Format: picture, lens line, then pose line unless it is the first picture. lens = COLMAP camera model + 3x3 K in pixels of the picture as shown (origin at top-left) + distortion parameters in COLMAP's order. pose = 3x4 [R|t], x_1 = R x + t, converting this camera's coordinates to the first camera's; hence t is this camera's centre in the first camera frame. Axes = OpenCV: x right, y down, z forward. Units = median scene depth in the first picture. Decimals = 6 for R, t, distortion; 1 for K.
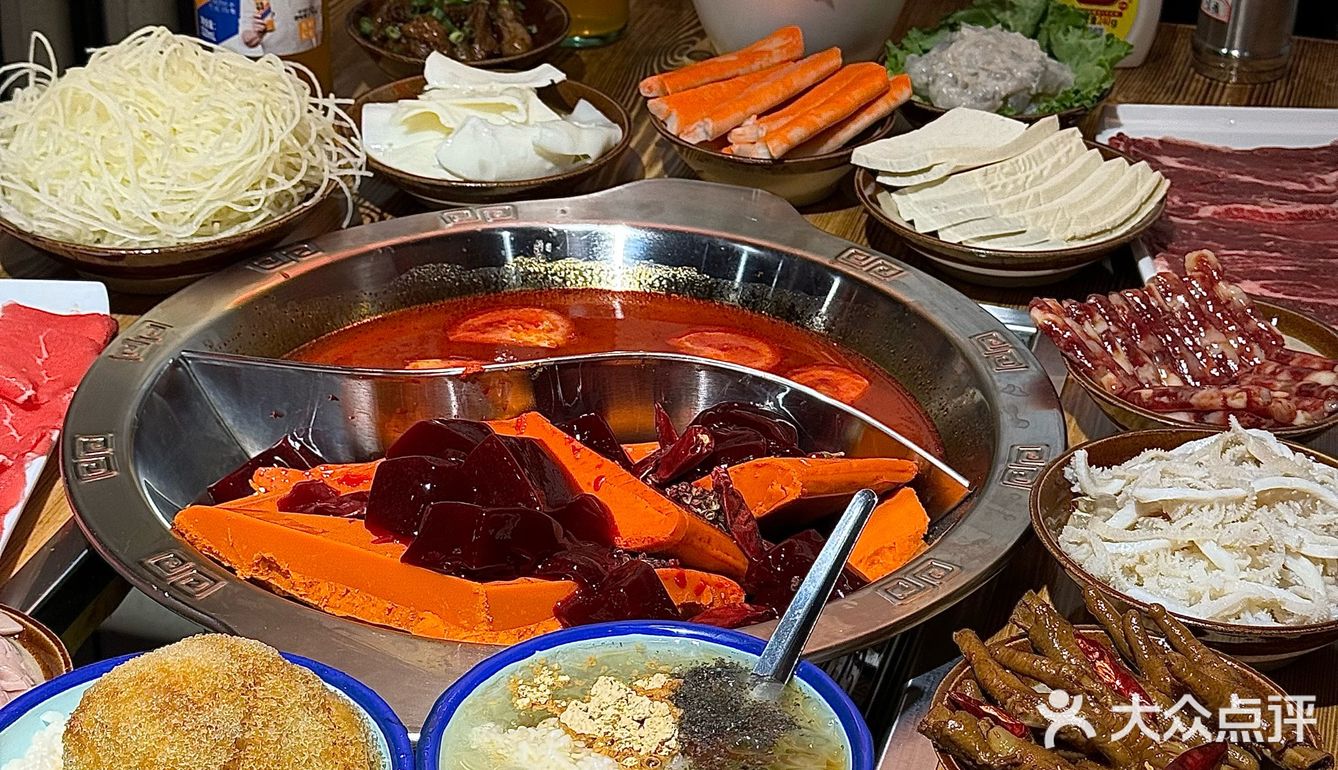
lens RADIAL K [[2575.2, 0, 659.4], [0, 2575.2, 373.8], [0, 0, 1]] dist [0.166905, 0.000000]
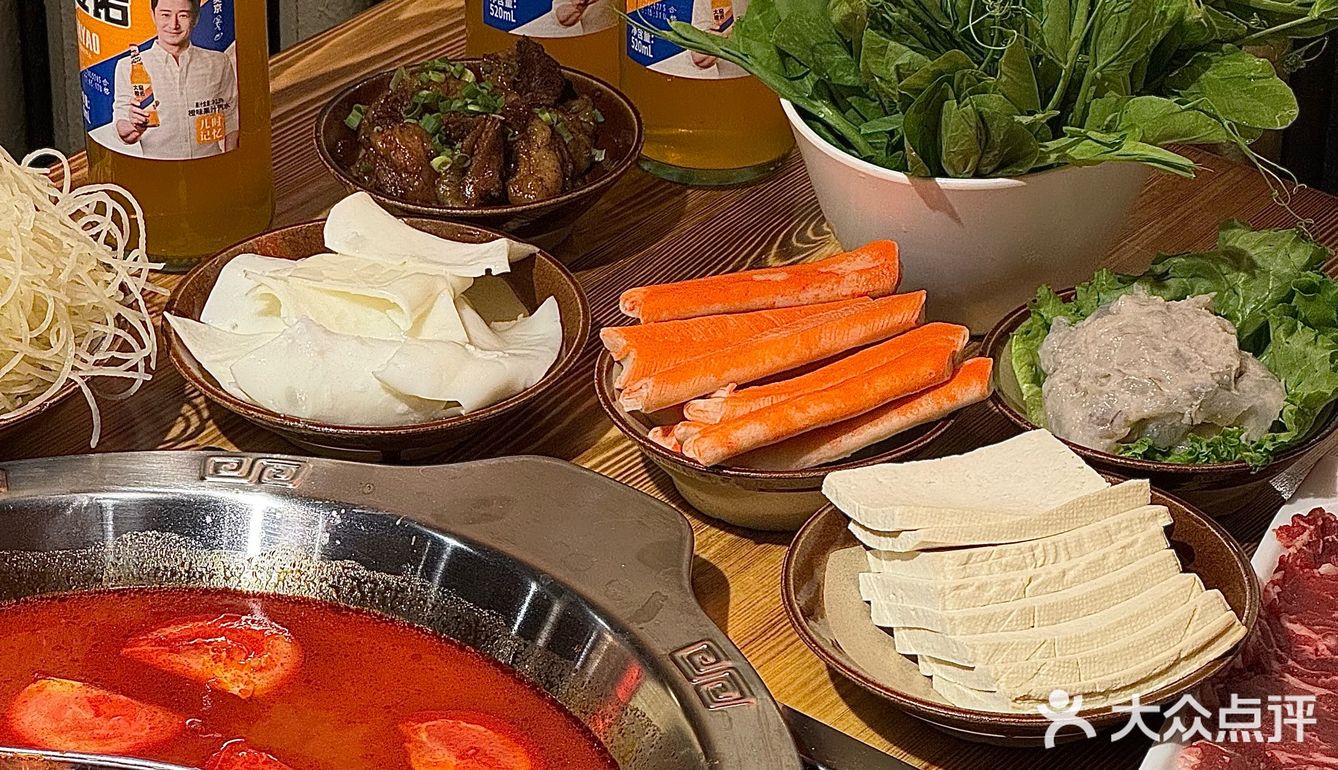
lens RADIAL K [[4113.4, 0, 668.5], [0, 4113.4, 378.3], [0, 0, 1]] dist [0.045860, 0.000000]
pose [[0.923018, 0.191665, -0.333620, 0.398524], [-0.177919, 0.981437, 0.071591, -0.185589], [0.341149, -0.006722, 0.939985, -0.002613]]
